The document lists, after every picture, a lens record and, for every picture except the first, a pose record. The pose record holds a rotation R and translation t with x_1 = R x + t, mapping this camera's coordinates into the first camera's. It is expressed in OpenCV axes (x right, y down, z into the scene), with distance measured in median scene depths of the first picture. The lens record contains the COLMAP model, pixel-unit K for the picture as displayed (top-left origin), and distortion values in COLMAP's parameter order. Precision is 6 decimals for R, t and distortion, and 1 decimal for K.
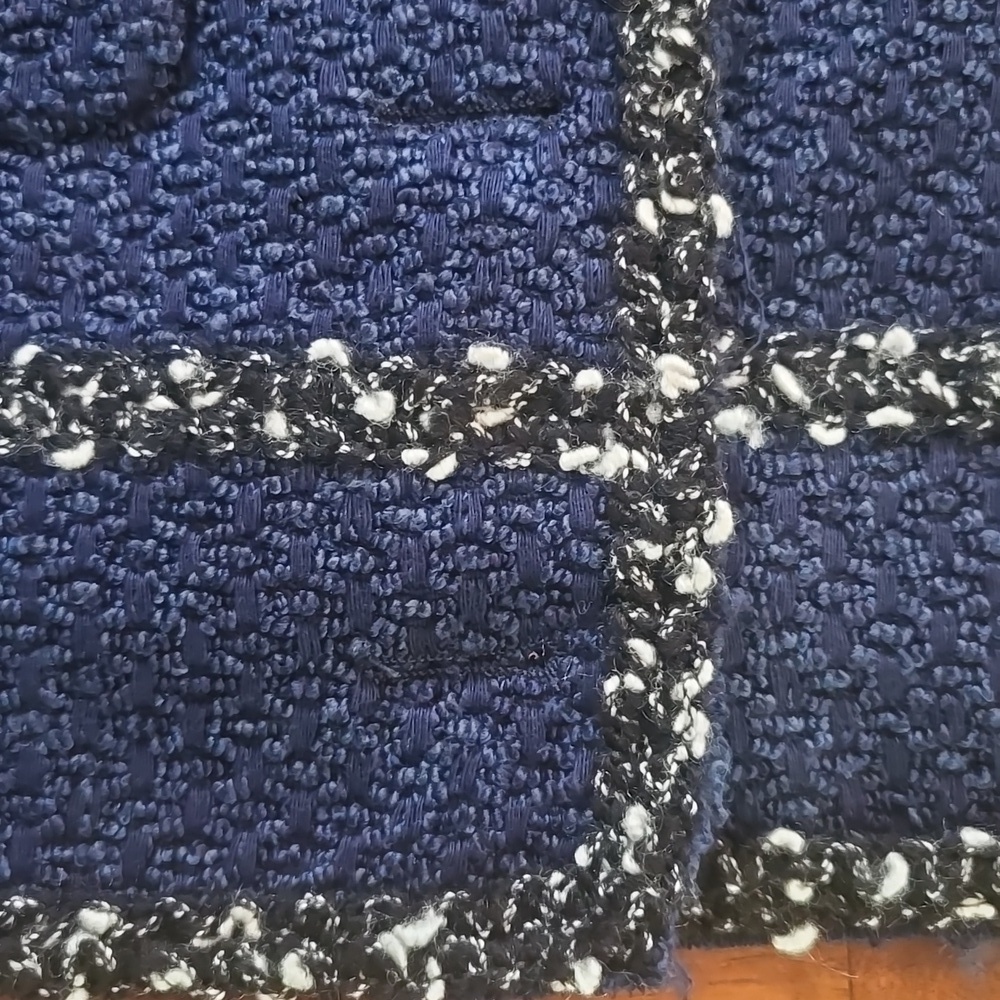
lens RADIAL K [[1644.7, 0, 514.3], [0, 1644.7, 518.7], [0, 0, 1]] dist [0.146976, 0.000000]
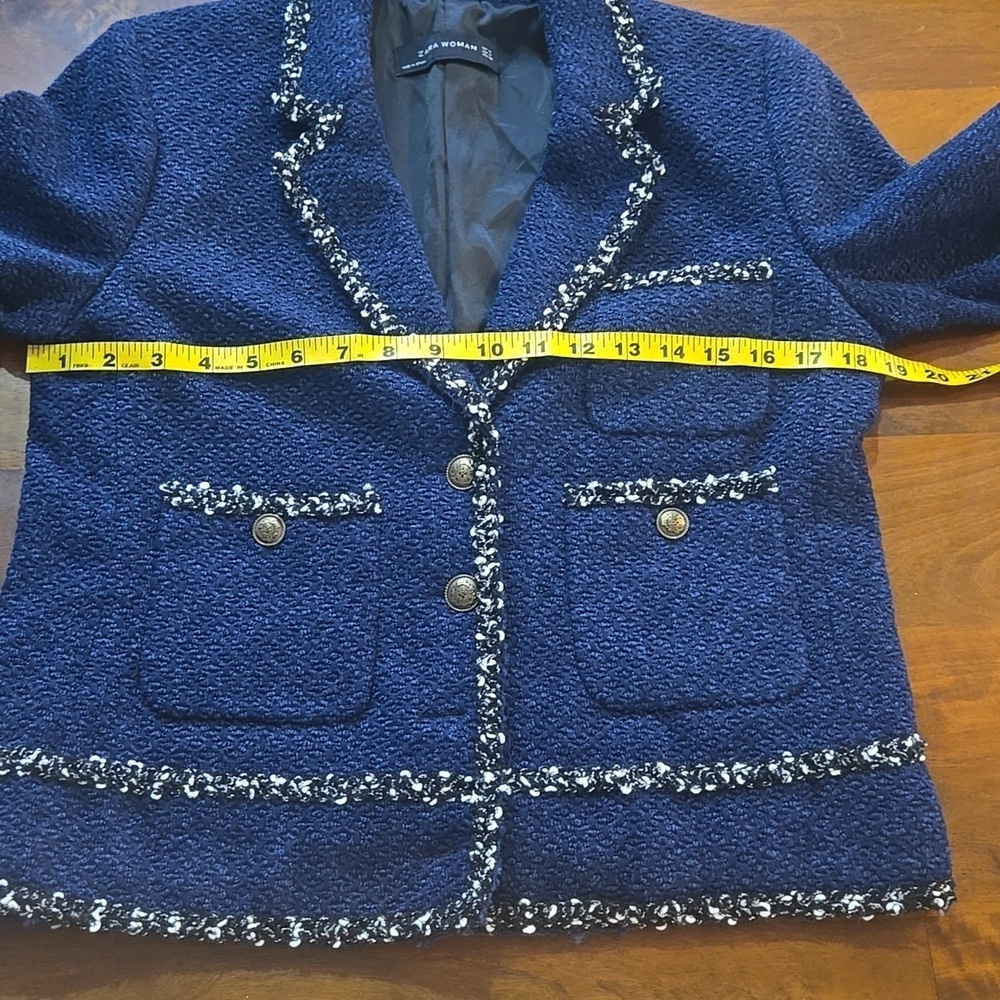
lens RADIAL K [[1197.7, 0, 528.4], [0, 1197.7, 493.2], [0, 0, 1]] dist [-0.082164, 0.000000]
pose [[0.999862, -0.016541, -0.001710, 0.202473], [0.014680, 0.926310, -0.376475, 0.359752], [0.007811, 0.376398, 0.926425, -1.926841]]
